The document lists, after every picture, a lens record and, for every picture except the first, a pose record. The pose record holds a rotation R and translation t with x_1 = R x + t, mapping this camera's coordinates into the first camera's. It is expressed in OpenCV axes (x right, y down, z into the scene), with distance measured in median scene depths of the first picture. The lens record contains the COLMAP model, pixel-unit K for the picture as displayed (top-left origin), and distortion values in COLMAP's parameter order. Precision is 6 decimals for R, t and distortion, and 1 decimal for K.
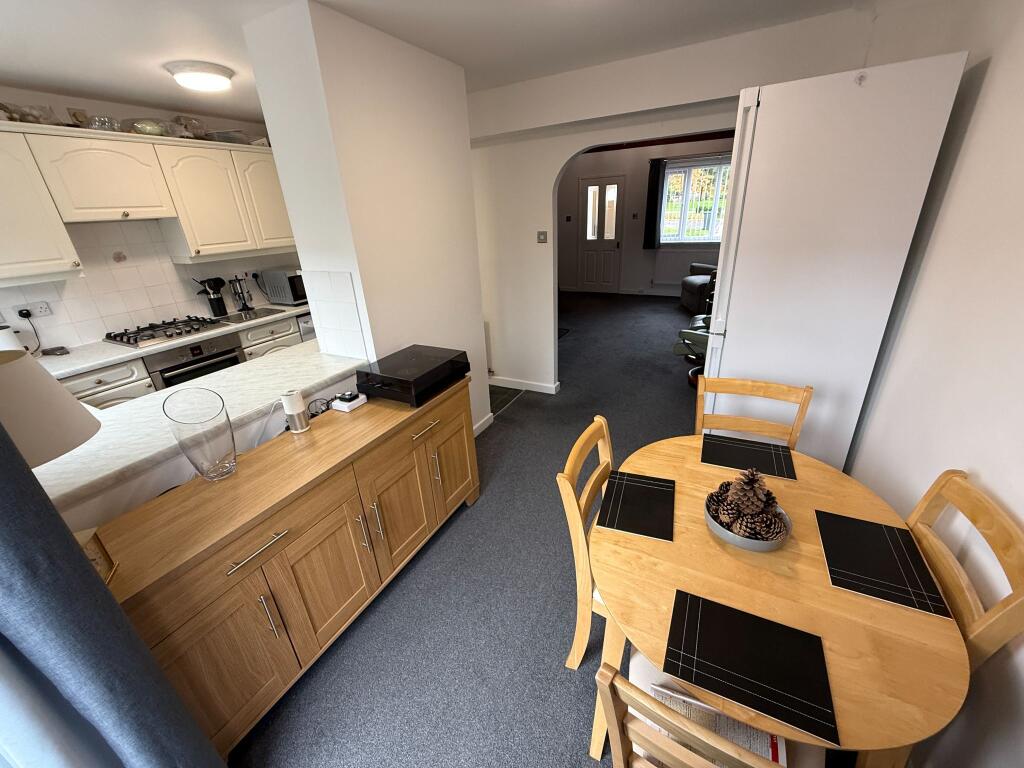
lens RADIAL K [[416.0, 0, 512.0], [0, 416.0, 384.0], [0, 0, 1]] dist [0.001163, 0.000054]
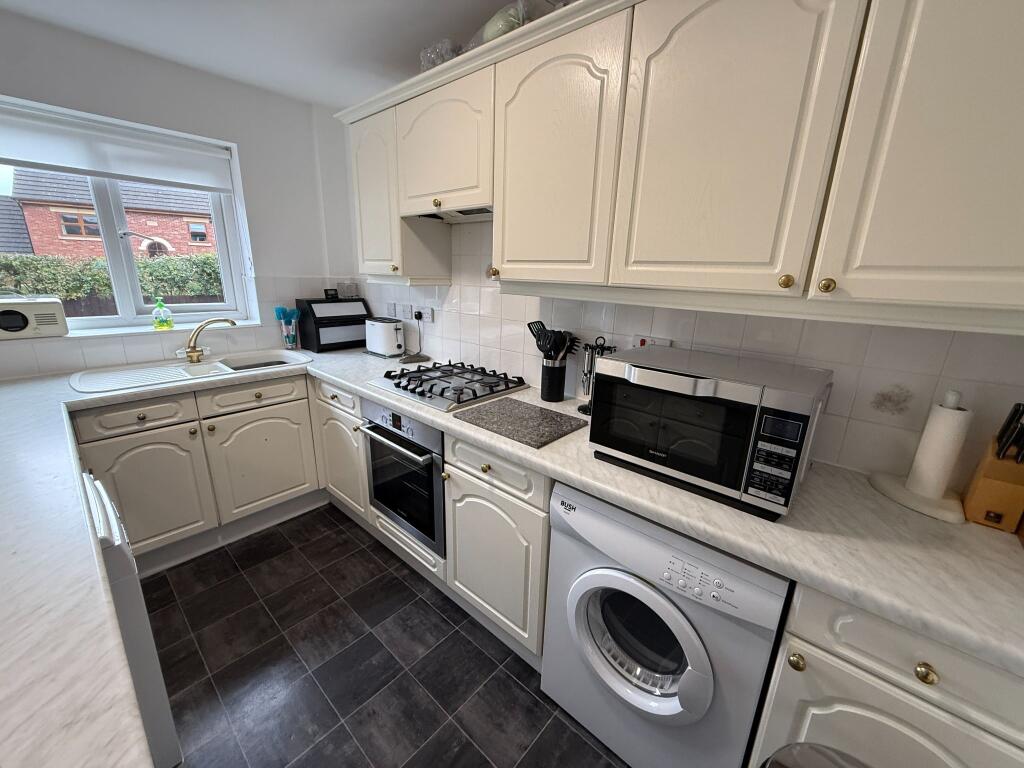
lens RADIAL K [[416.0, 0, 512.0], [0, 416.0, 384.0], [0, 0, 1]] dist [0.001163, 0.000054]
pose [[-0.257441, 0.309106, -0.915520, -0.066289], [-0.381890, 0.837777, 0.390243, -0.110779], [0.887628, 0.450093, -0.097634, 0.304910]]
